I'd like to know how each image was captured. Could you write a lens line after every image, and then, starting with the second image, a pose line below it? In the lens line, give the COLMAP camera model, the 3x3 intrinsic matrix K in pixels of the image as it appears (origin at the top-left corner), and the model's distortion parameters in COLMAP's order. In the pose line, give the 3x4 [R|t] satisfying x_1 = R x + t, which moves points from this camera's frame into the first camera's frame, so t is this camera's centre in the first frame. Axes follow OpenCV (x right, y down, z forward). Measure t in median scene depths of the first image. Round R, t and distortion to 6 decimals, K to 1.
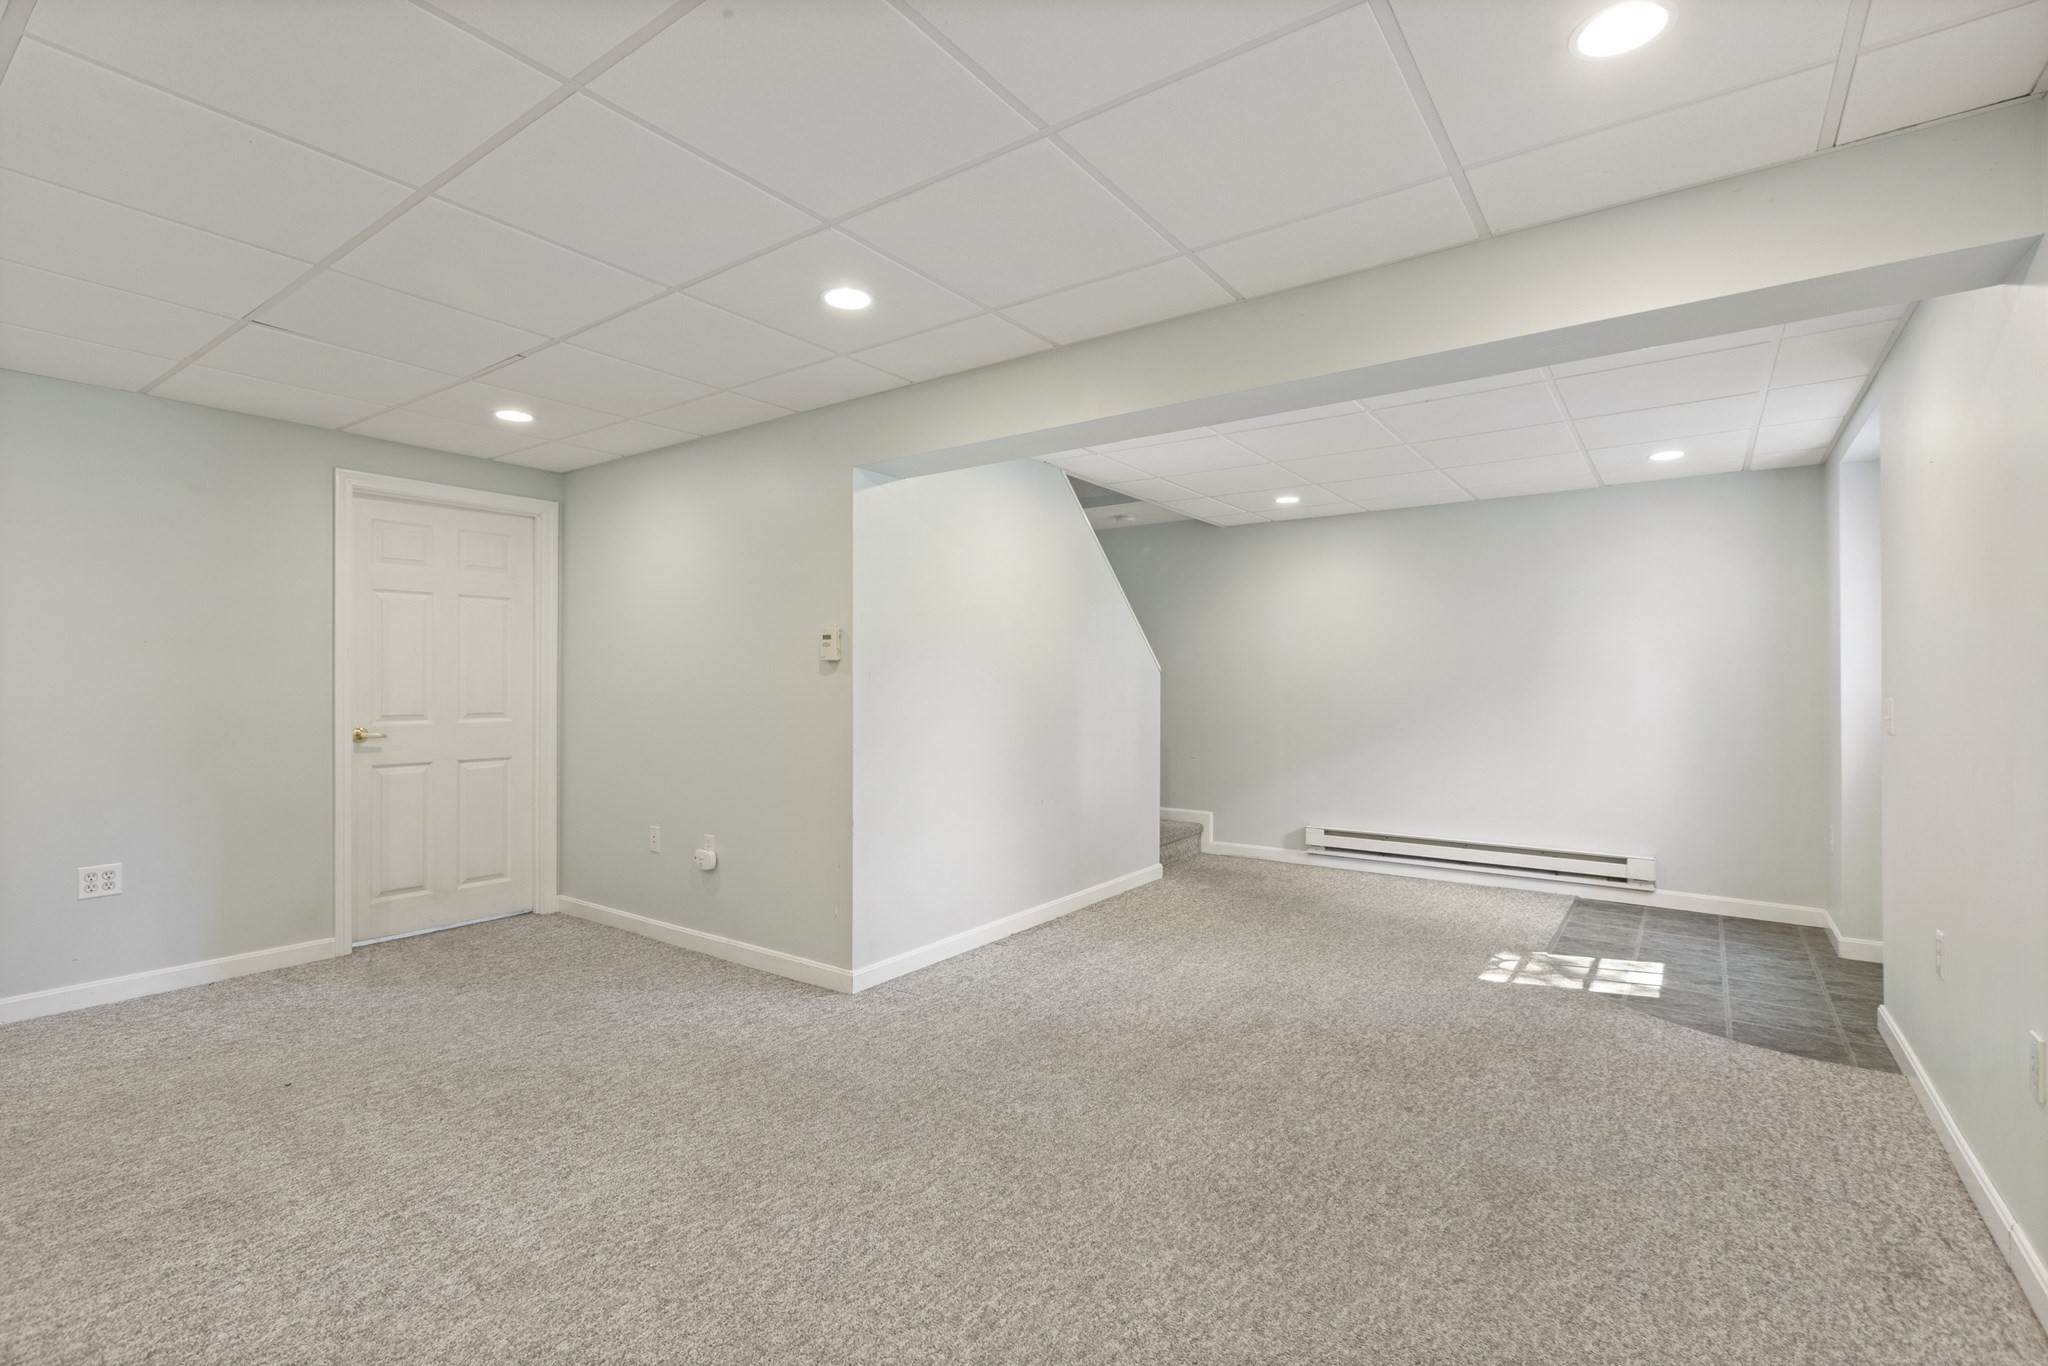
lens RADIAL K [[925.2, 0, 1024.0], [0, 925.2, 683.0], [0, 0, 1]] dist [0.000237, -0.000540]
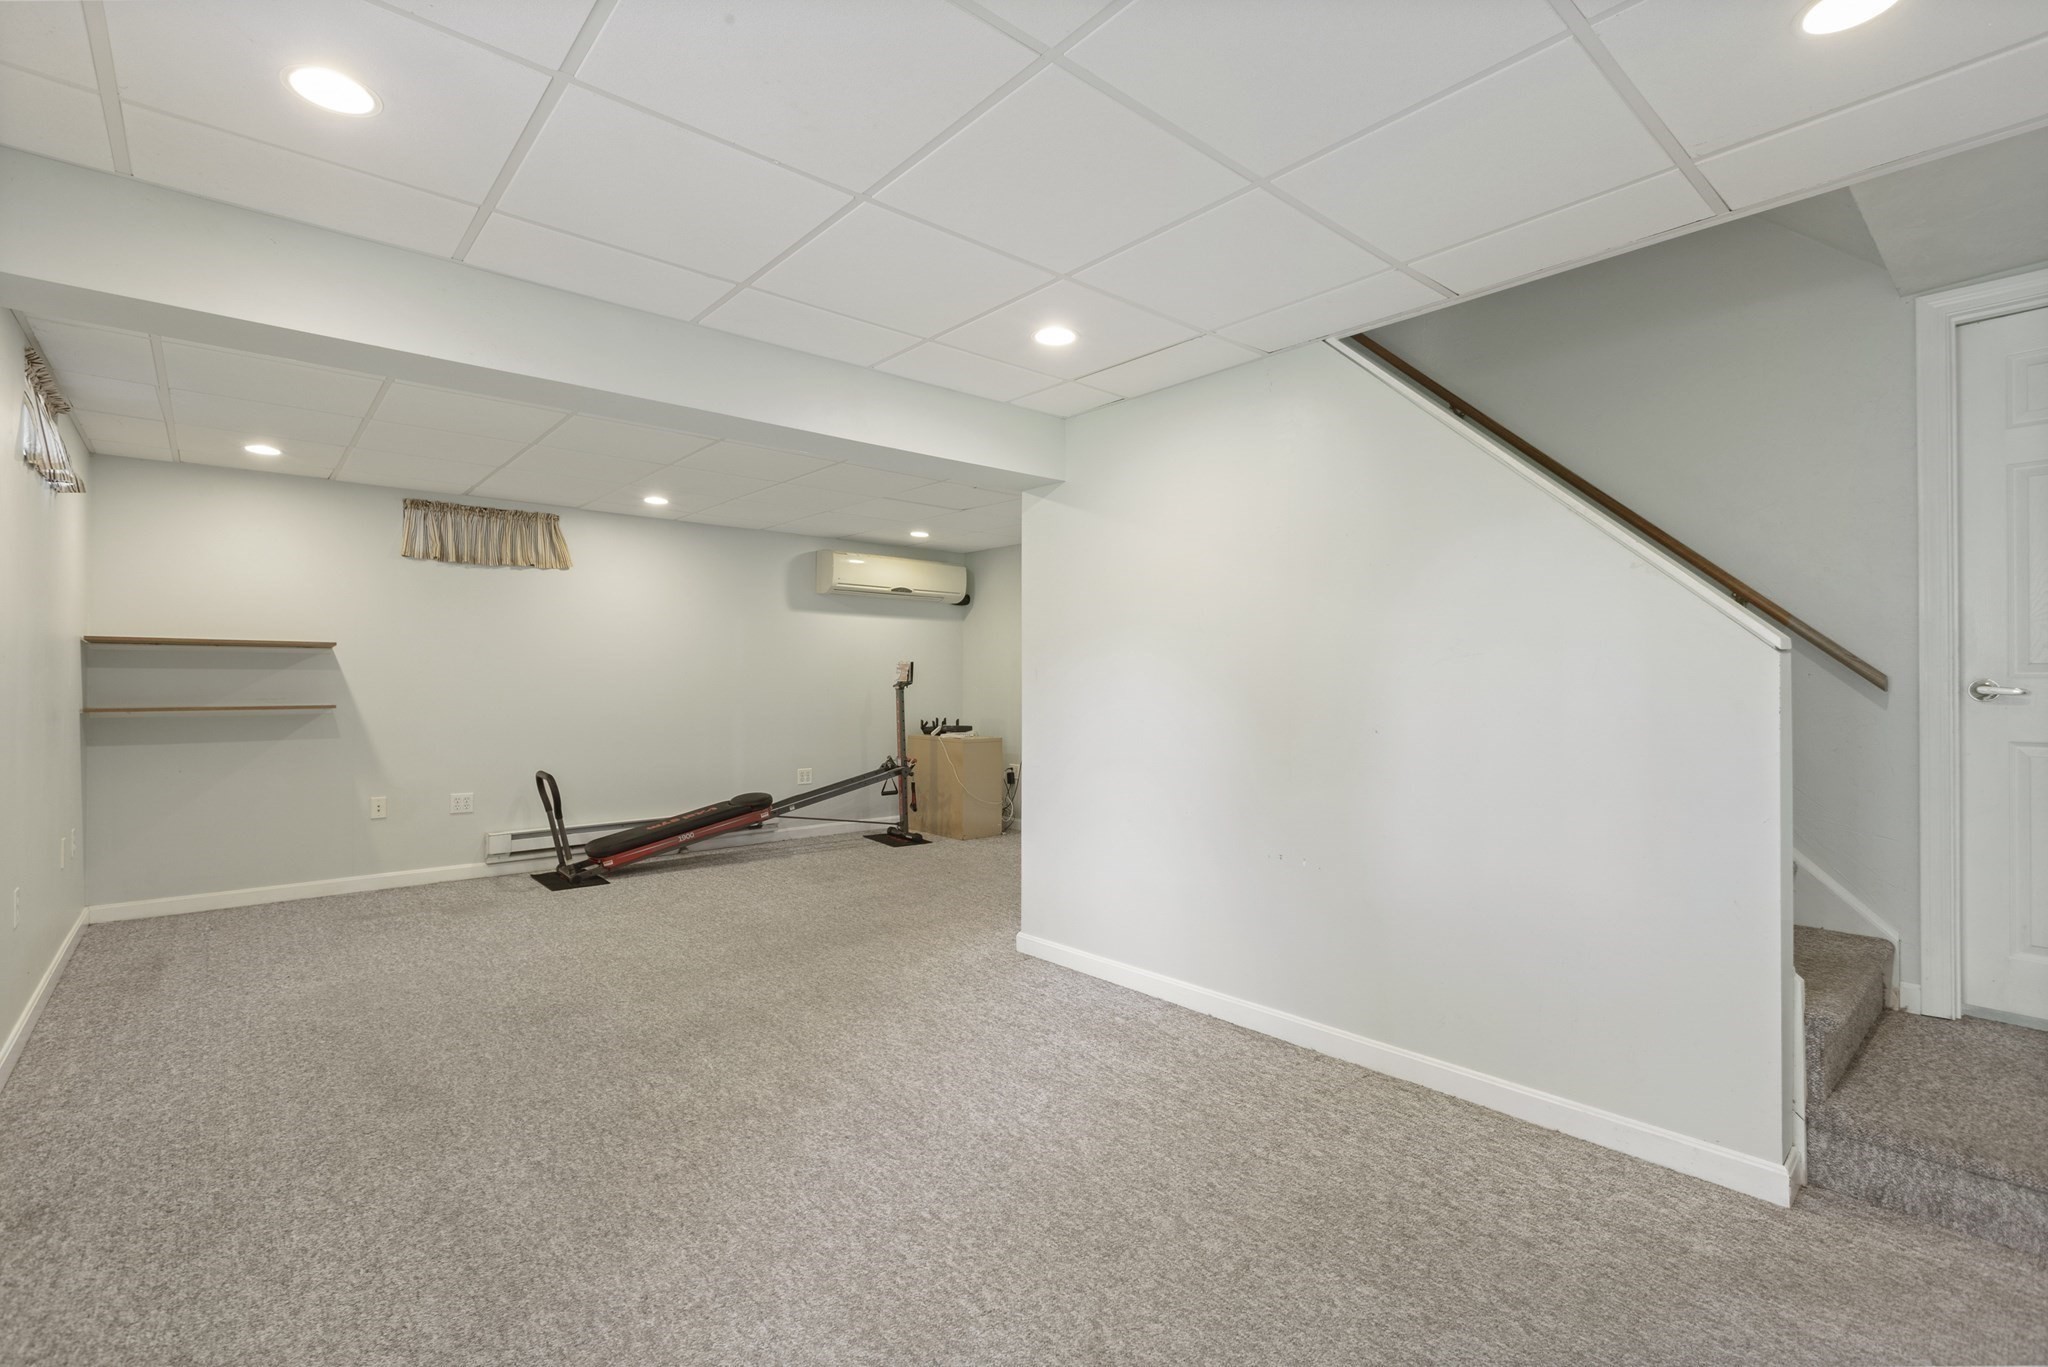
lens RADIAL K [[925.2, 0, 1024.0], [0, 925.2, 683.5], [0, 0, 1]] dist [0.000237, -0.000540]
pose [[-0.228351, 0.000387, -0.973579, 1.051785], [-0.003103, 0.999995, 0.001125, 0.002288], [0.973574, 0.003278, -0.228349, 1.429534]]
